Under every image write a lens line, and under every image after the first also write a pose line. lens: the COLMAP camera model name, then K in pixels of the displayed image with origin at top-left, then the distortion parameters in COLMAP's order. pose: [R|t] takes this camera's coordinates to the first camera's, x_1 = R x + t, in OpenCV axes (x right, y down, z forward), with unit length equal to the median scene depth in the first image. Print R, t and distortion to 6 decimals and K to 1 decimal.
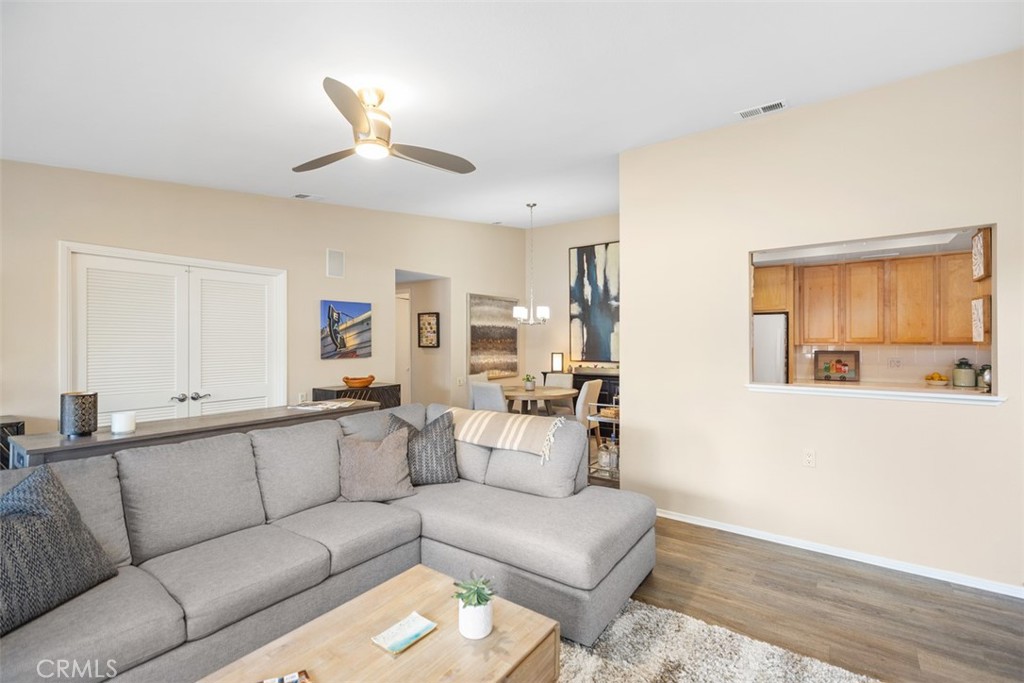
lens RADIAL K [[448.6, 0, 512.9], [0, 448.6, 338.0], [0, 0, 1]] dist [-0.013413, -0.000110]
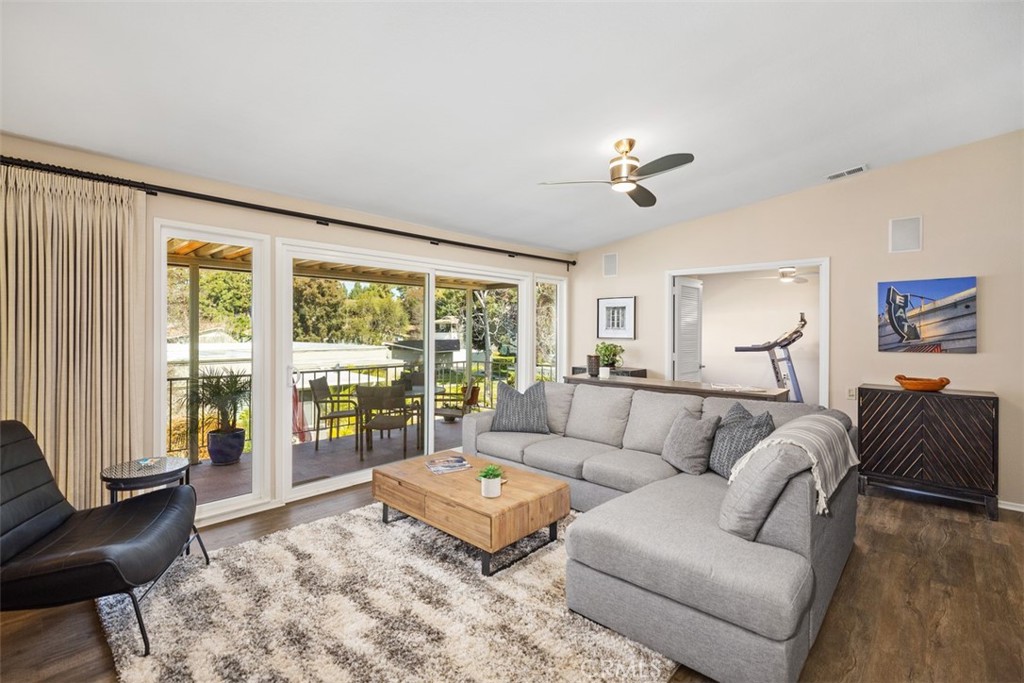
lens RADIAL K [[459.7, 0, 504.4], [0, 459.7, 332.3], [0, 0, 1]] dist [0.011138, -0.001953]
pose [[-0.139466, 0.005030, -0.990214, 0.389474], [0.002981, 0.999985, 0.004659, 0.003013], [0.990222, -0.002302, -0.139479, 0.292841]]
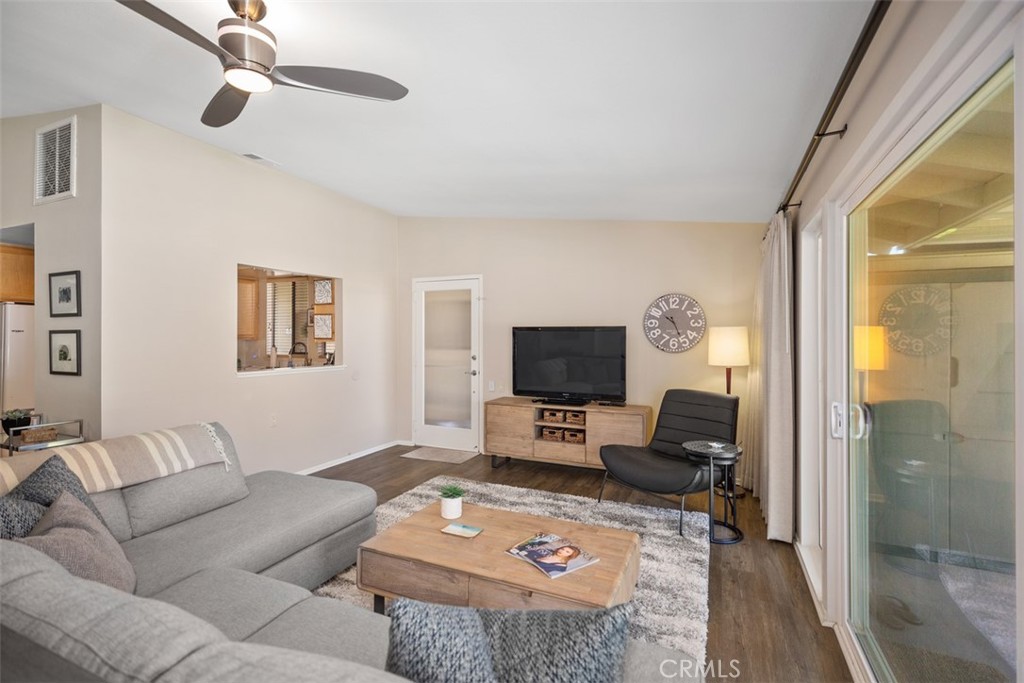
lens RADIAL K [[459.7, 0, 508.7], [0, 459.7, 333.9], [0, 0, 1]] dist [0.011138, -0.001953]
pose [[-0.182445, 0.006767, 0.983193, -0.402045], [-0.009401, 0.999919, -0.008626, 0.002181], [-0.983171, -0.010817, -0.182367, 0.247990]]
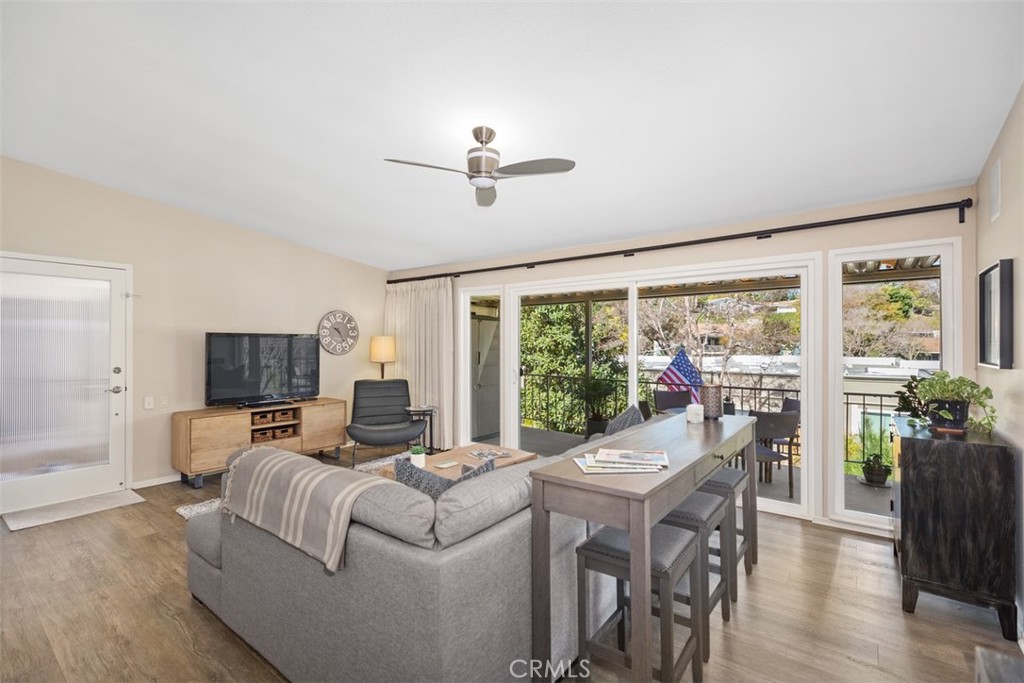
lens RADIAL K [[459.7, 0, 508.9], [0, 459.7, 342.1], [0, 0, 1]] dist [0.011138, -0.001953]
pose [[-0.999117, 0.001026, 0.042008, -0.147847], [0.000650, 0.999960, -0.008960, 0.005263], [-0.042016, -0.008925, -0.999077, 0.781315]]
